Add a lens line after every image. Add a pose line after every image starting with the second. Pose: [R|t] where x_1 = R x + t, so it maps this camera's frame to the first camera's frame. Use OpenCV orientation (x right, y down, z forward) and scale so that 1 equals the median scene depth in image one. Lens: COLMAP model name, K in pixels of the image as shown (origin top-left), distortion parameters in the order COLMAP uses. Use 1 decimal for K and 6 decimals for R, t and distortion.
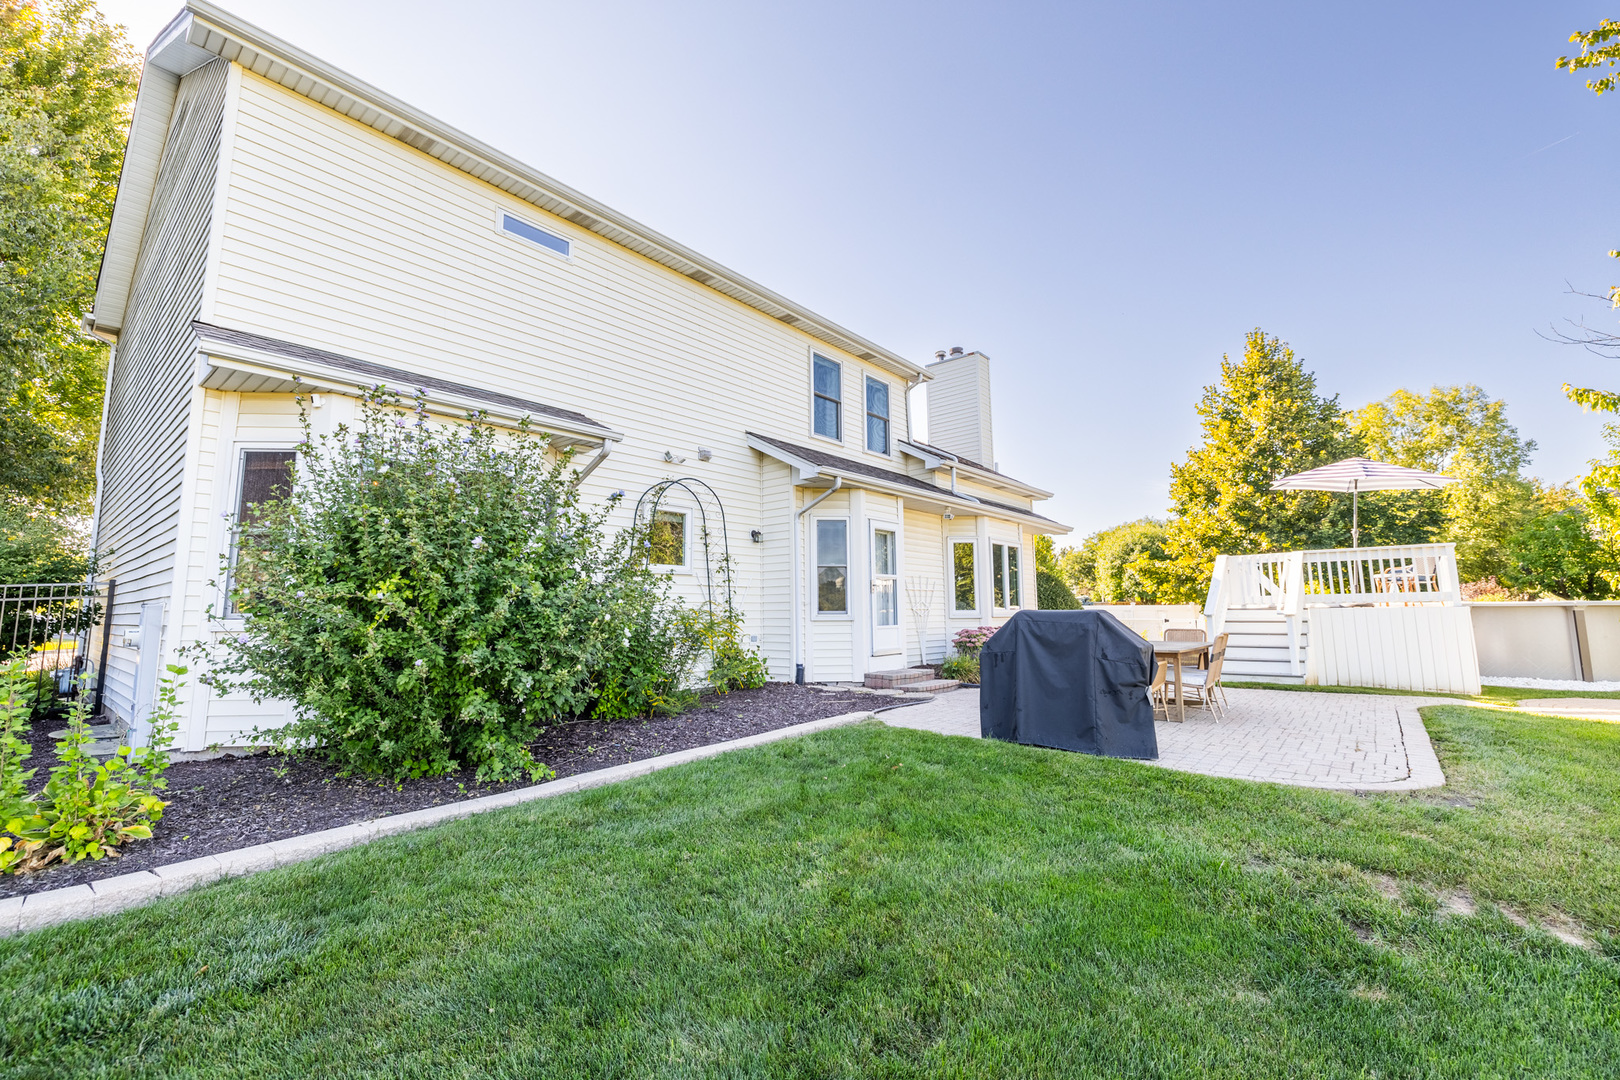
lens RADIAL K [[679.8, 0, 811.9], [0, 679.8, 530.2], [0, 0, 1]] dist [-0.001517, 0.000676]
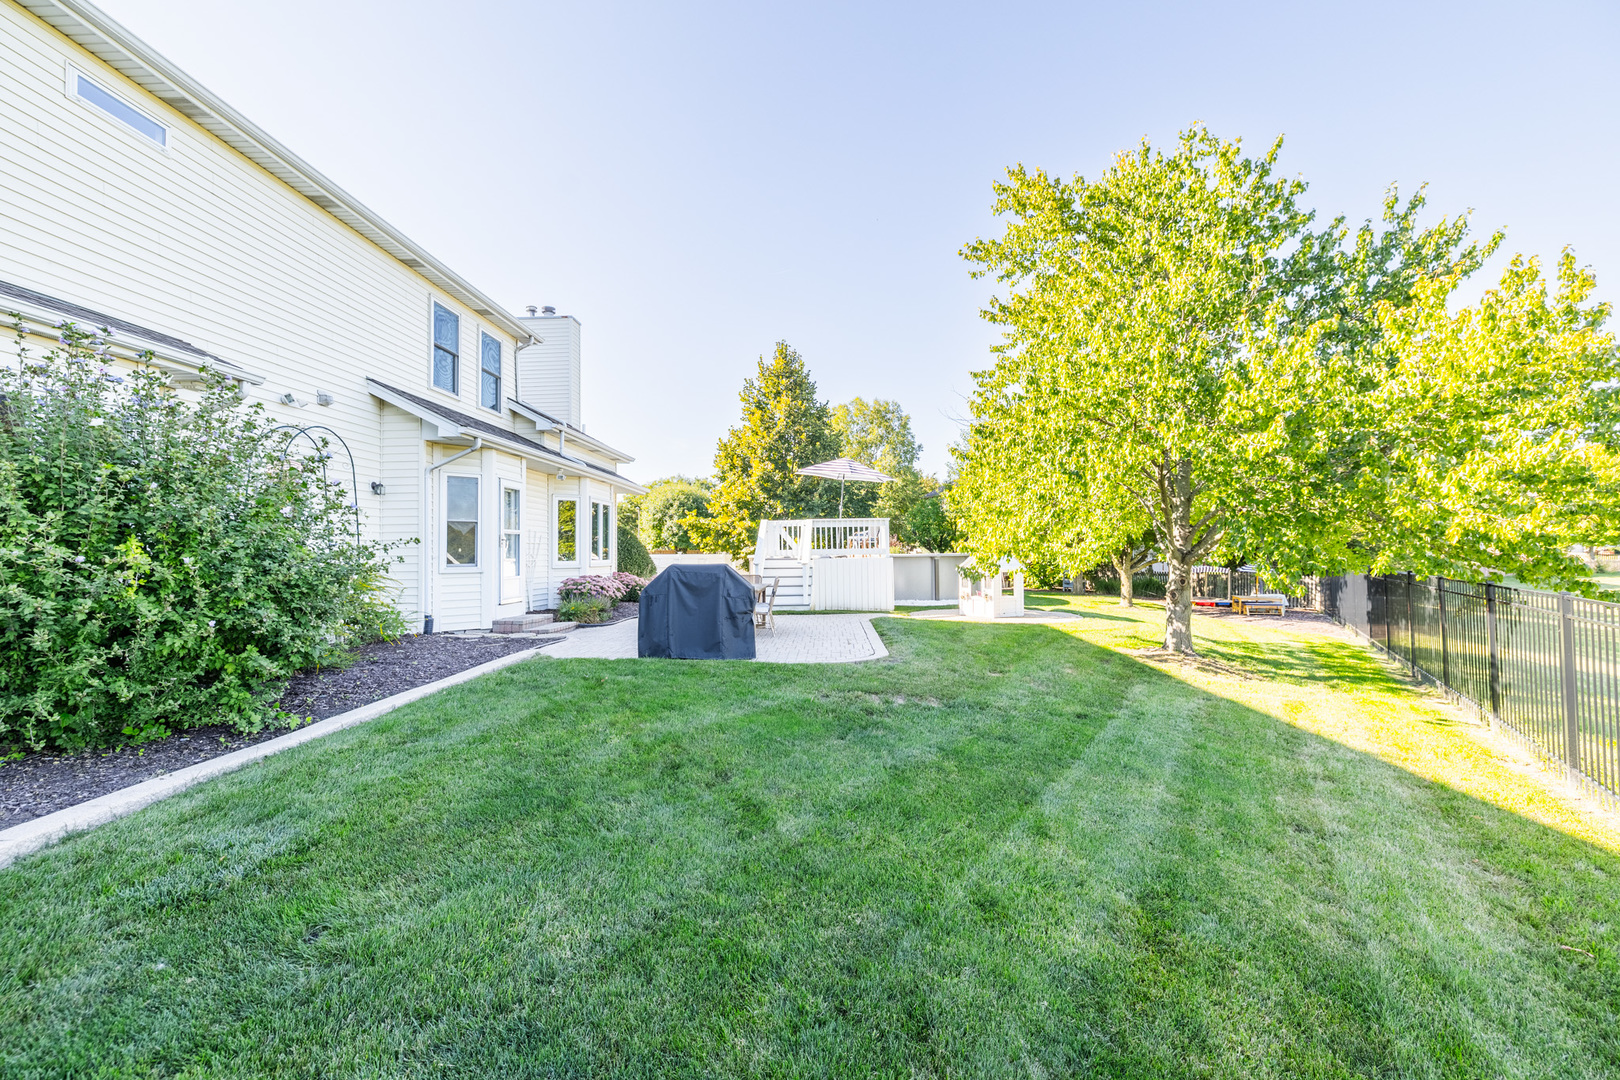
lens RADIAL K [[679.8, 0, 810.0], [0, 679.8, 535.1], [0, 0, 1]] dist [-0.001517, 0.000676]
pose [[0.785286, 0.016428, 0.618916, -0.163847], [-0.069803, 0.995623, 0.062141, -0.023489], [-0.615186, -0.092000, 0.782995, -0.124277]]
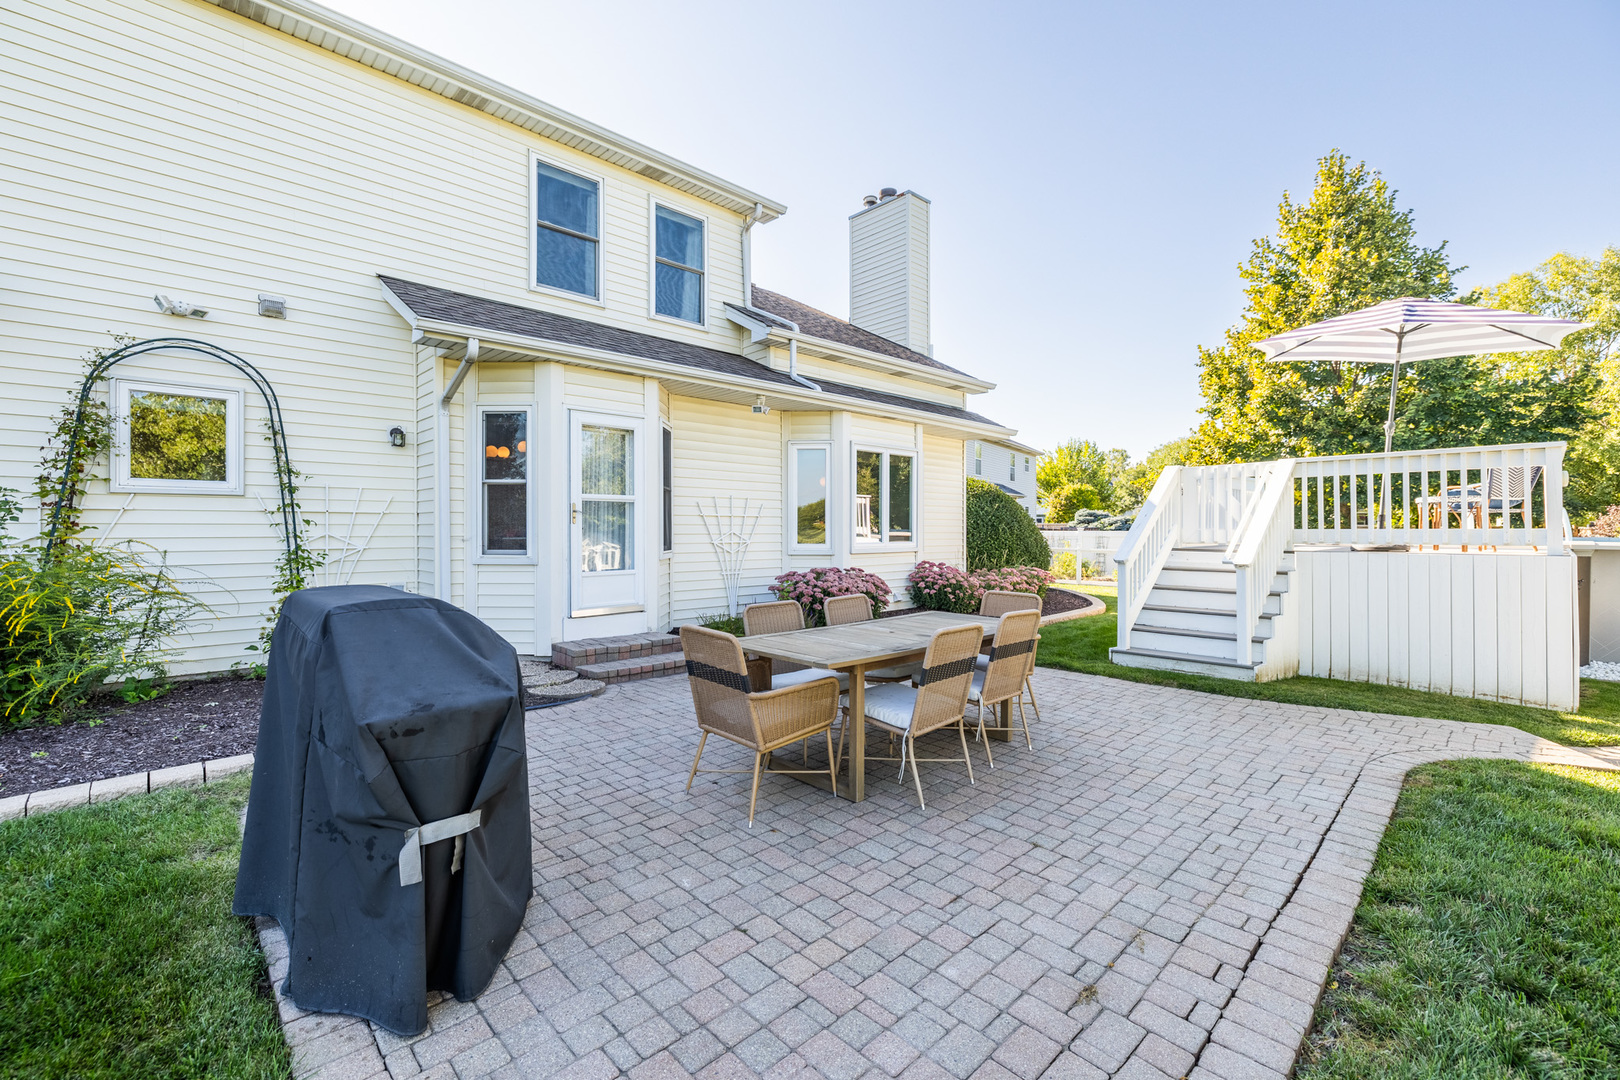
lens RADIAL K [[679.8, 0, 815.6], [0, 679.8, 533.9], [0, 0, 1]] dist [-0.001517, 0.000676]
pose [[0.994065, 0.009900, -0.108340, 0.331511], [0.004192, 0.991626, 0.129074, 0.015799], [0.108710, -0.128762, 0.985699, 0.313025]]
